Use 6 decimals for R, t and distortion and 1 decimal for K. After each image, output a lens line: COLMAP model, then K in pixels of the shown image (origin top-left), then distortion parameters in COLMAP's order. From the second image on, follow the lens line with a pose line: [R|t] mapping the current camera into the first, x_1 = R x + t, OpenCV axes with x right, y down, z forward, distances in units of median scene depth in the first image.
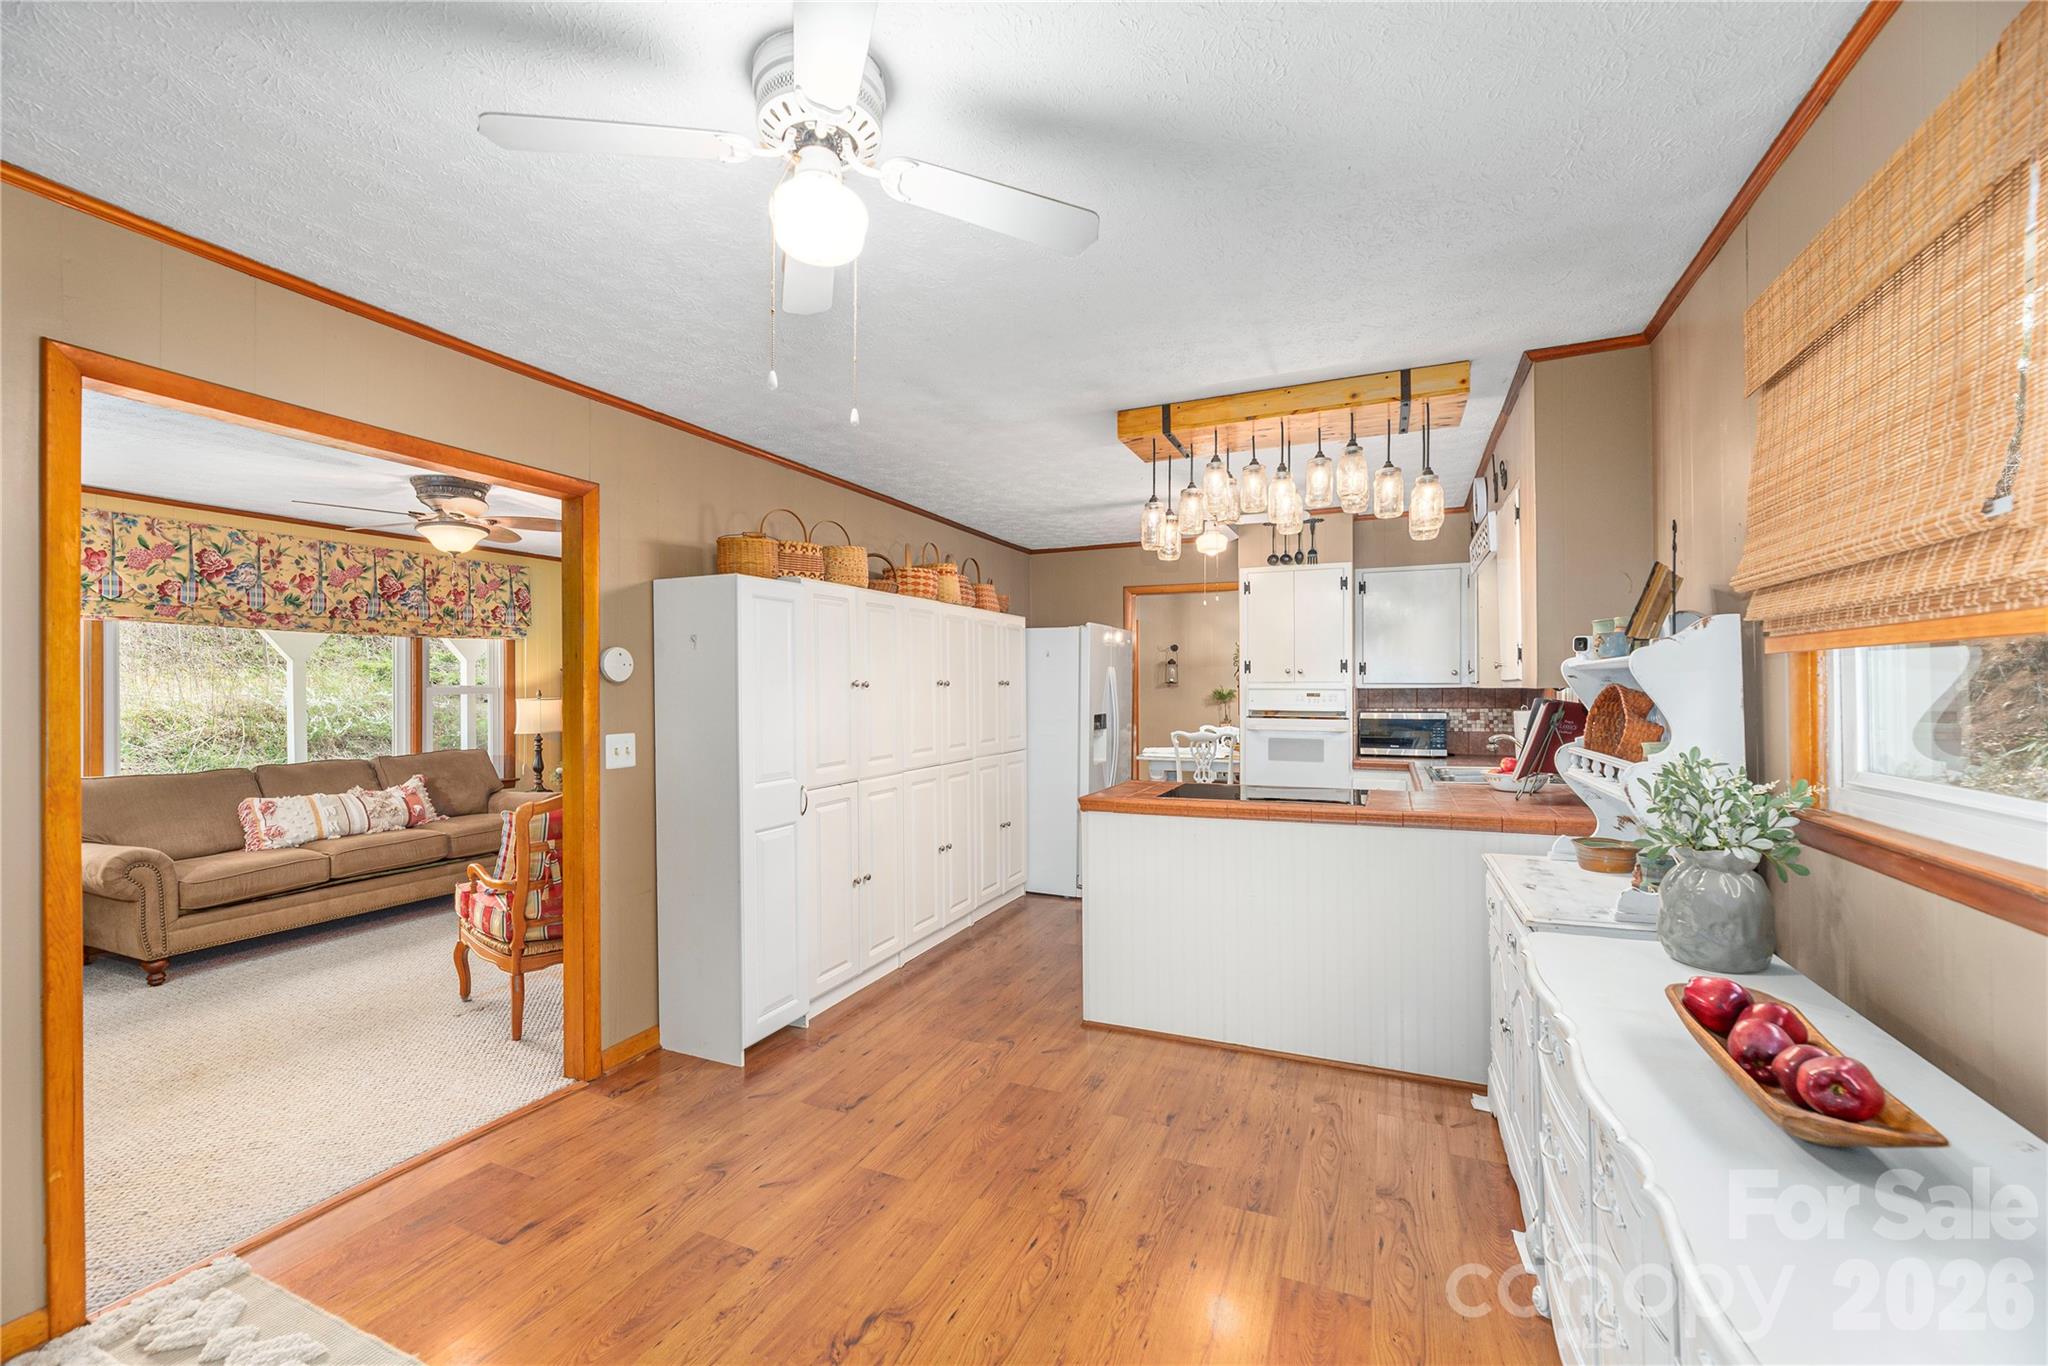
lens RADIAL K [[850.0, 0, 1030.8], [0, 850.0, 689.5], [0, 0, 1]] dist [-0.004106, 0.000799]
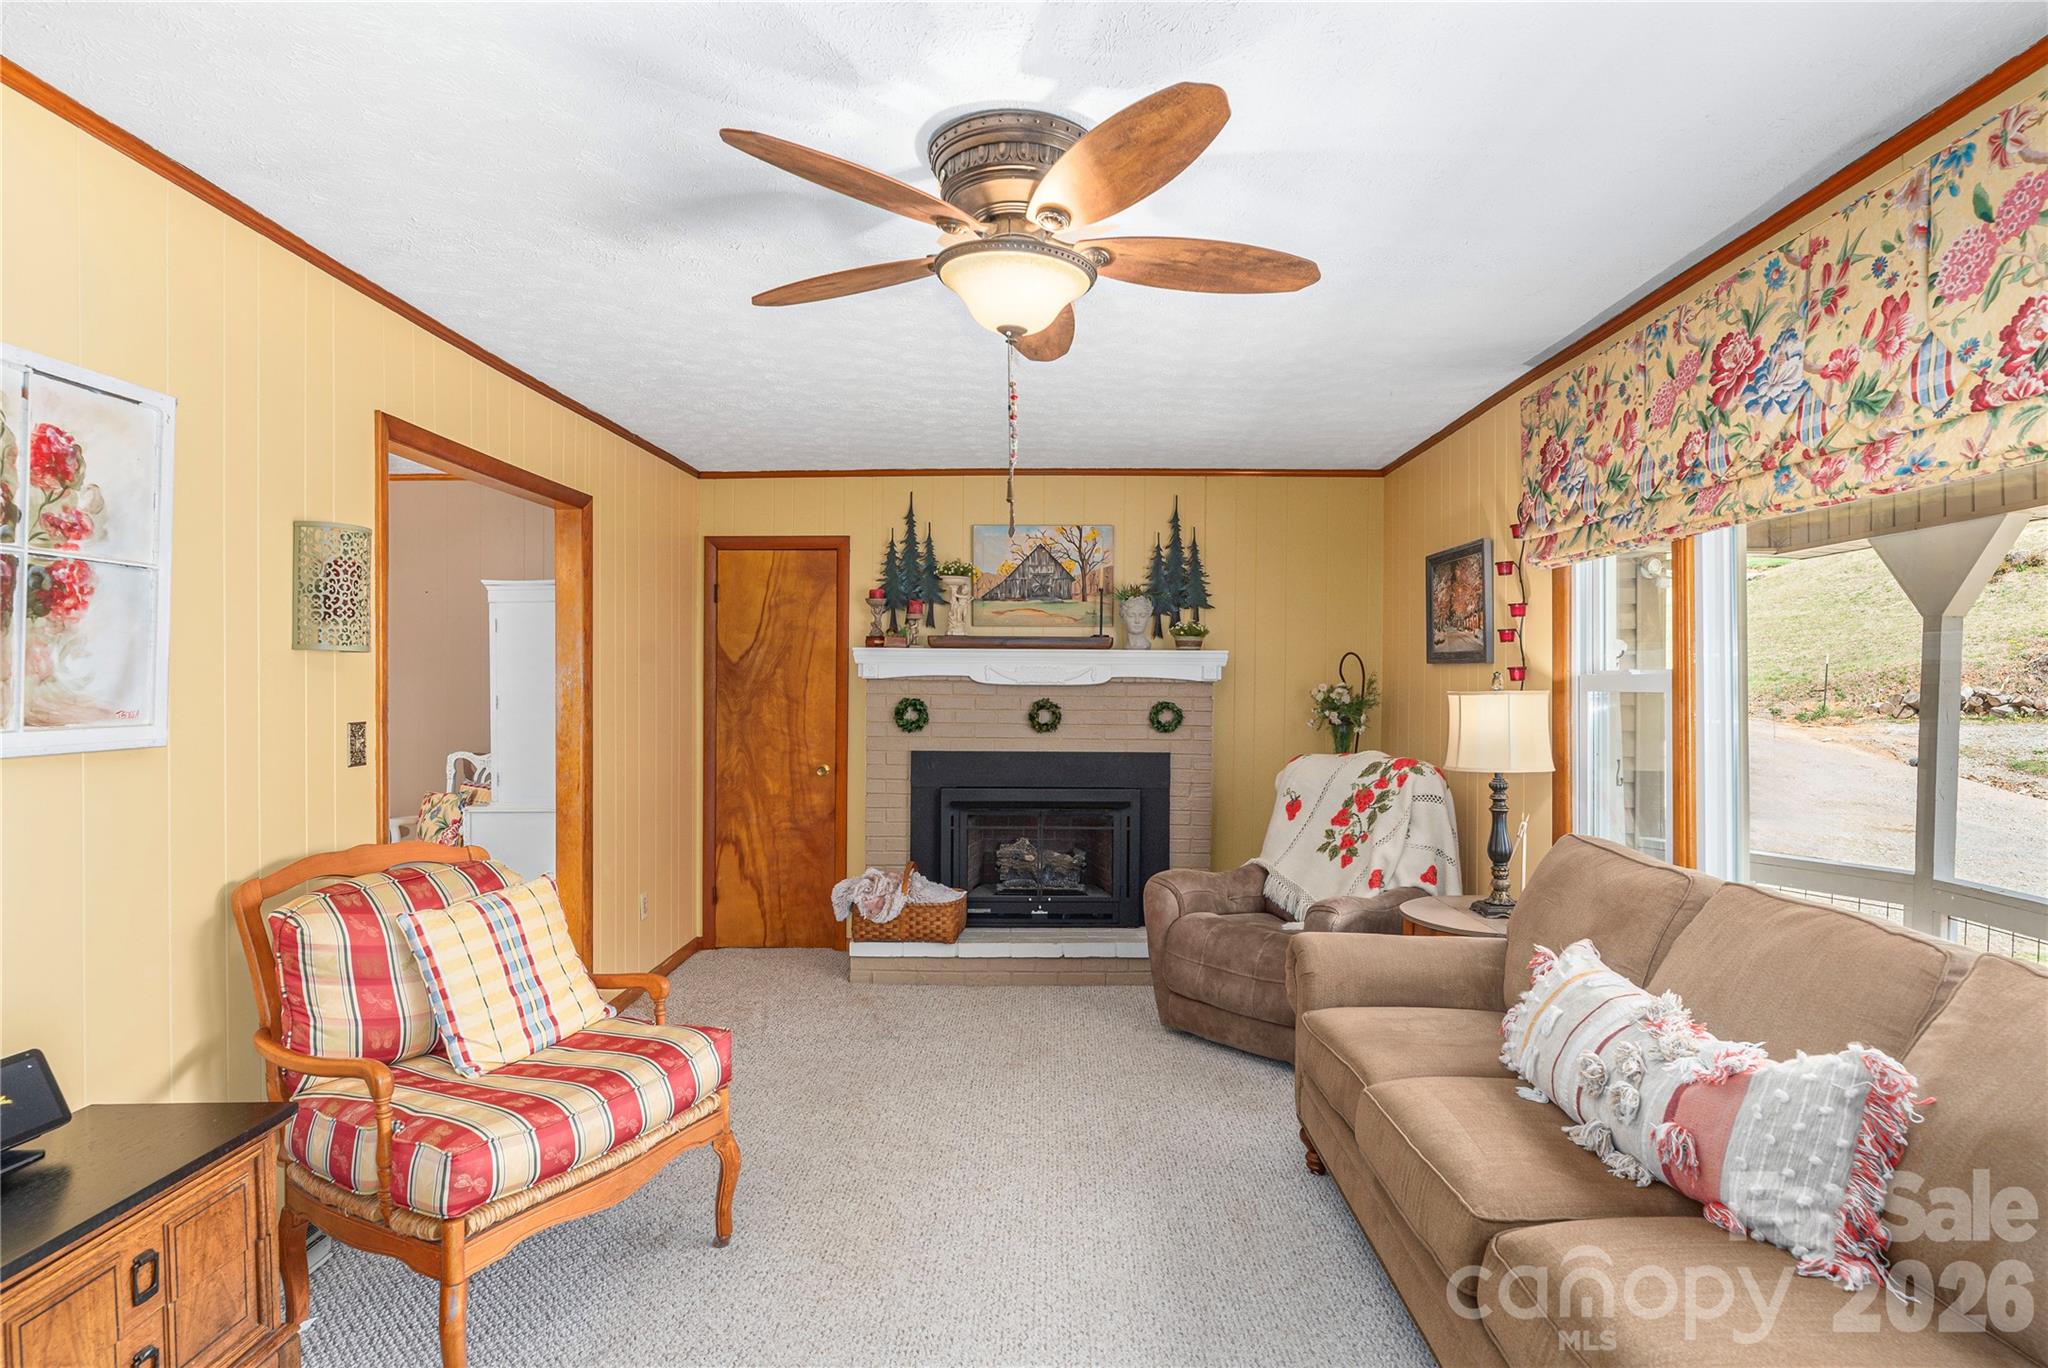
lens RADIAL K [[1084.7, 0, 1023.1], [0, 1084.7, 687.7], [0, 0, 1]] dist [0.000707, 0.000102]
pose [[-0.925659, 0.008235, -0.378270, -0.444959], [0.006720, 0.999963, 0.005325, 0.000175], [0.378300, 0.002387, -0.925680, 1.316029]]
